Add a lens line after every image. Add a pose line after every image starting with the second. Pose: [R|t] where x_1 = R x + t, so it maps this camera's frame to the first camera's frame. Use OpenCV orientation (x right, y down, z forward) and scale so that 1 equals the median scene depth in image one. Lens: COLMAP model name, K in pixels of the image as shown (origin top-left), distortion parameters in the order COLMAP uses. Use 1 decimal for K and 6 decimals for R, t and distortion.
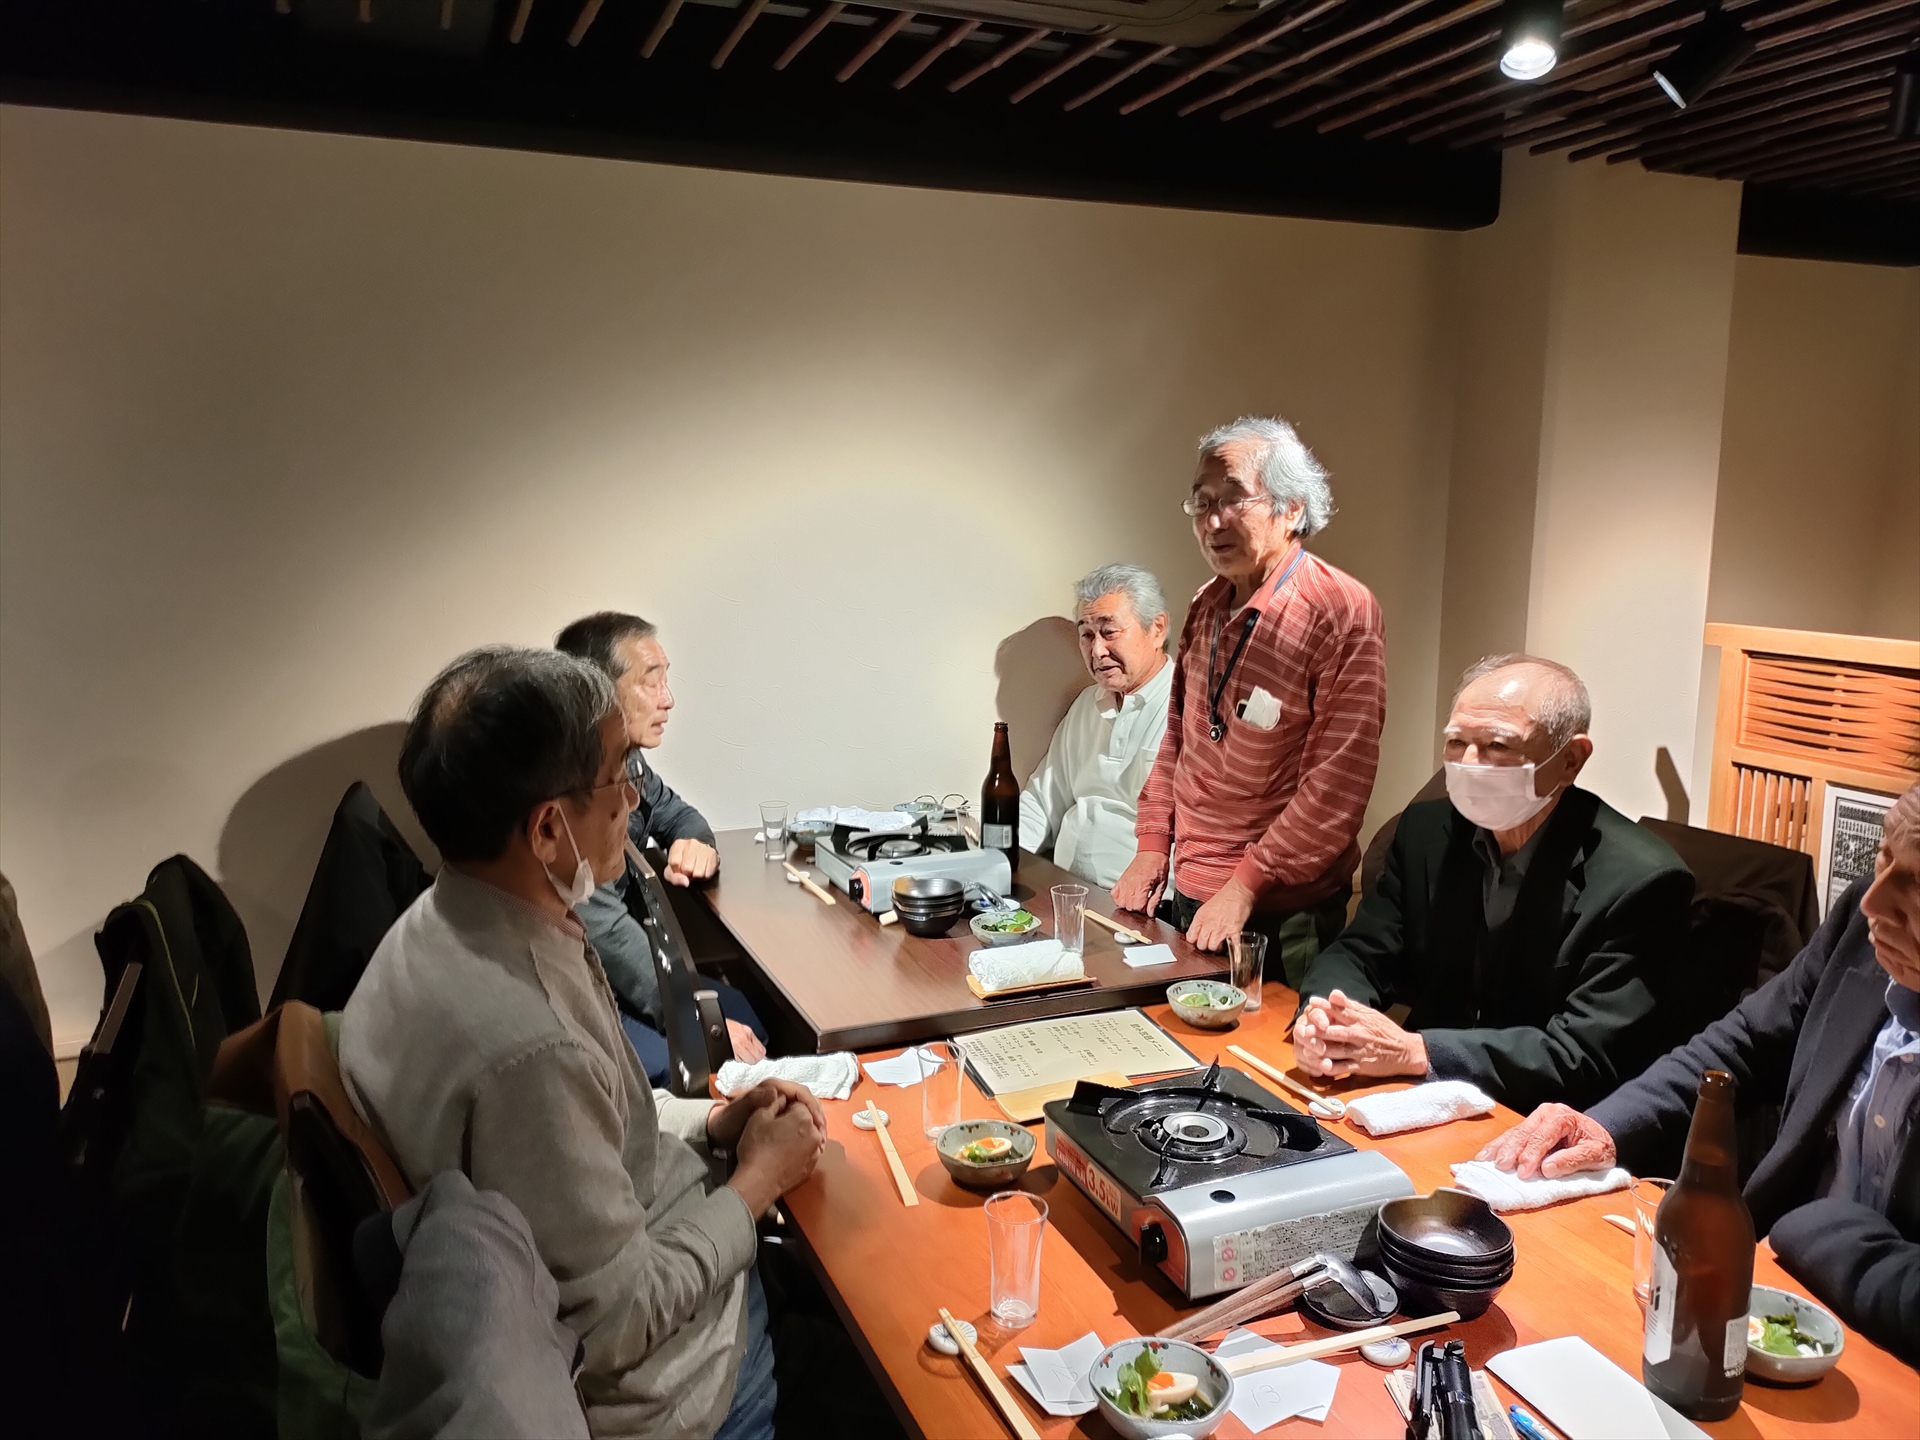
lens RADIAL K [[1455.3, 0, 949.7], [0, 1455.3, 724.2], [0, 0, 1]] dist [0.077411, -0.045177]
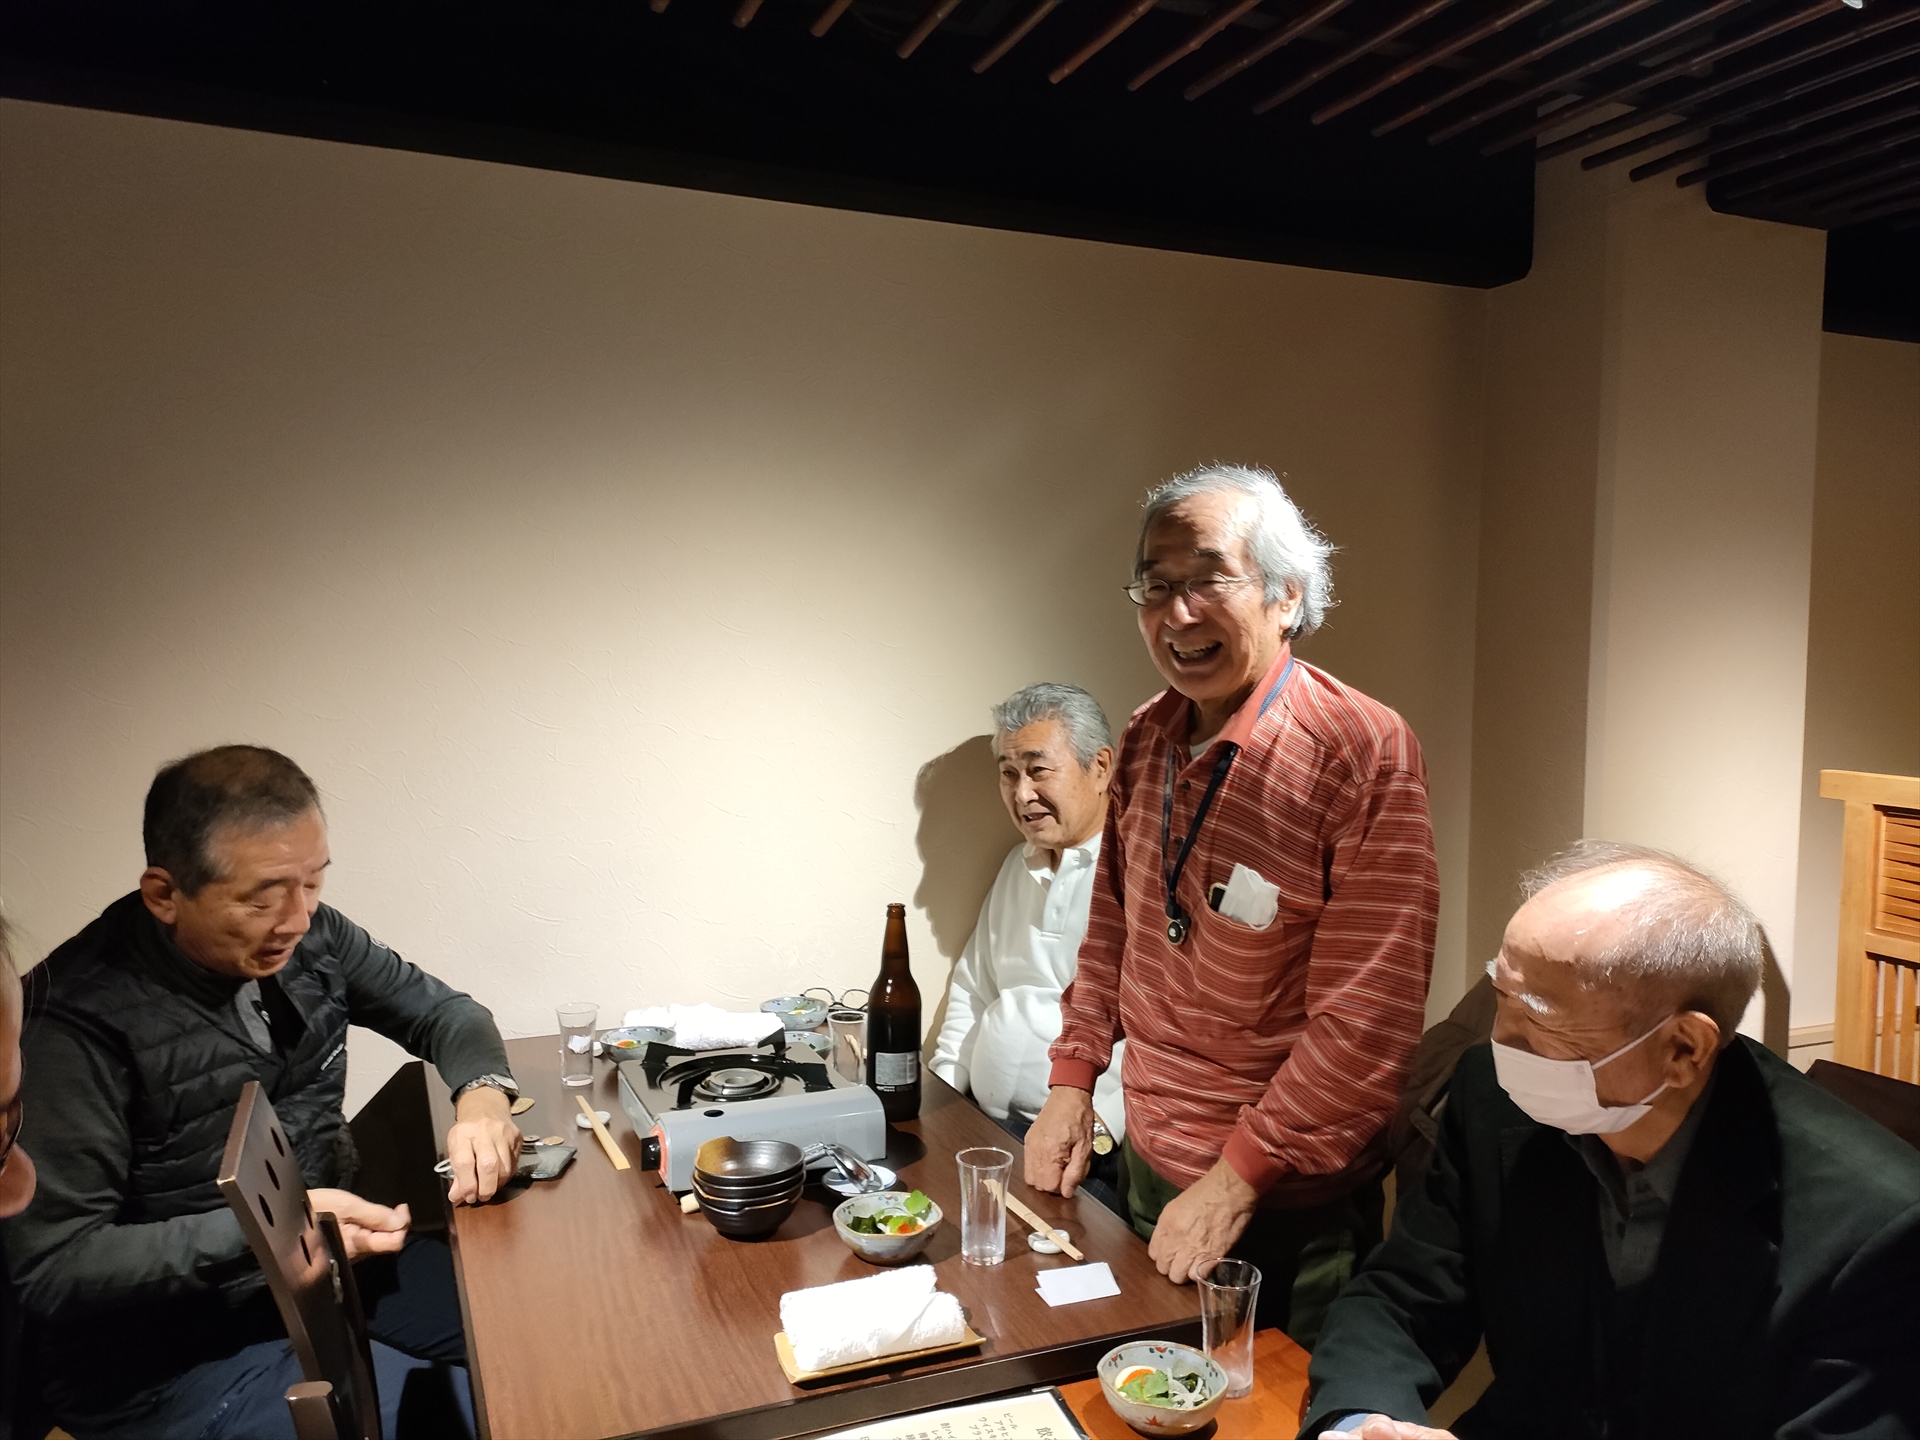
lens RADIAL K [[1455.3, 0, 972.3], [0, 1455.3, 714.6], [0, 0, 1]] dist [0.077411, -0.045177]
pose [[0.999721, 0.008801, 0.021919, 0.070581], [-0.006527, 0.994790, -0.101735, -0.020640], [-0.022700, 0.101564, 0.994570, 0.322656]]
